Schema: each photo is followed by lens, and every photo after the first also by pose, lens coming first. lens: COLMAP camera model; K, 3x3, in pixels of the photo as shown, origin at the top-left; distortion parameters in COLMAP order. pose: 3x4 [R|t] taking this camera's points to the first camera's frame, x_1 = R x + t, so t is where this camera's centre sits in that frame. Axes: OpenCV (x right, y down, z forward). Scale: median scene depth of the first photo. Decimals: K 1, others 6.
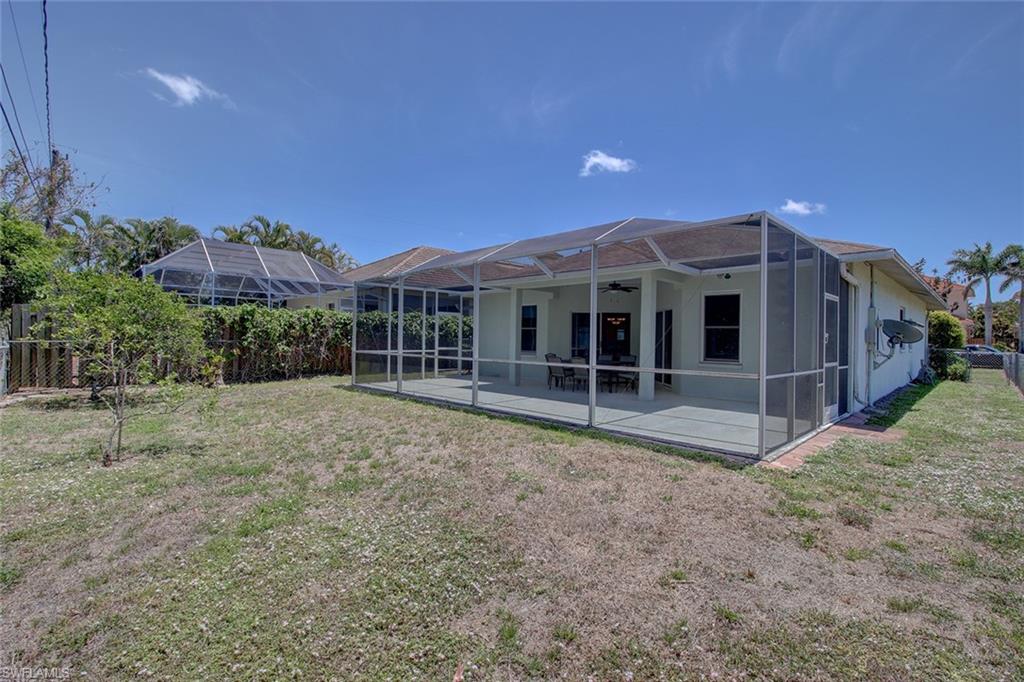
lens RADIAL K [[472.5, 0, 510.1], [0, 472.5, 340.2], [0, 0, 1]] dist [0.002270, 0.000148]
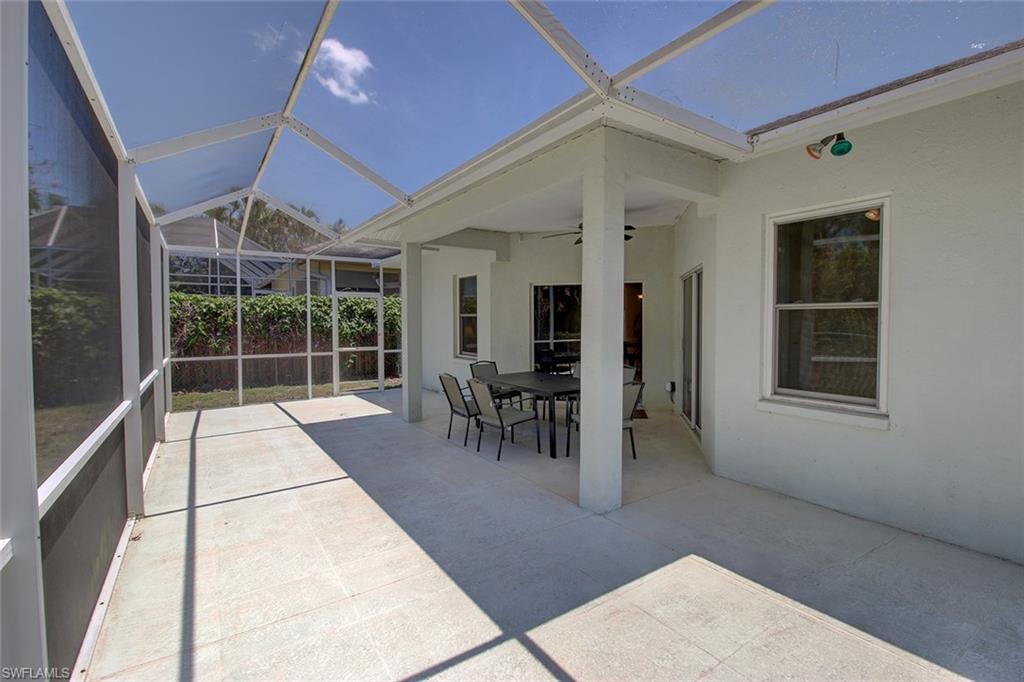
lens RADIAL K [[472.5, 0, 515.3], [0, 472.5, 337.5], [0, 0, 1]] dist [0.002270, 0.000148]
pose [[0.981999, -0.010652, -0.188586, 0.207242], [0.015614, 0.999569, 0.024845, -0.011633], [0.188240, -0.027342, 0.981742, 0.437511]]
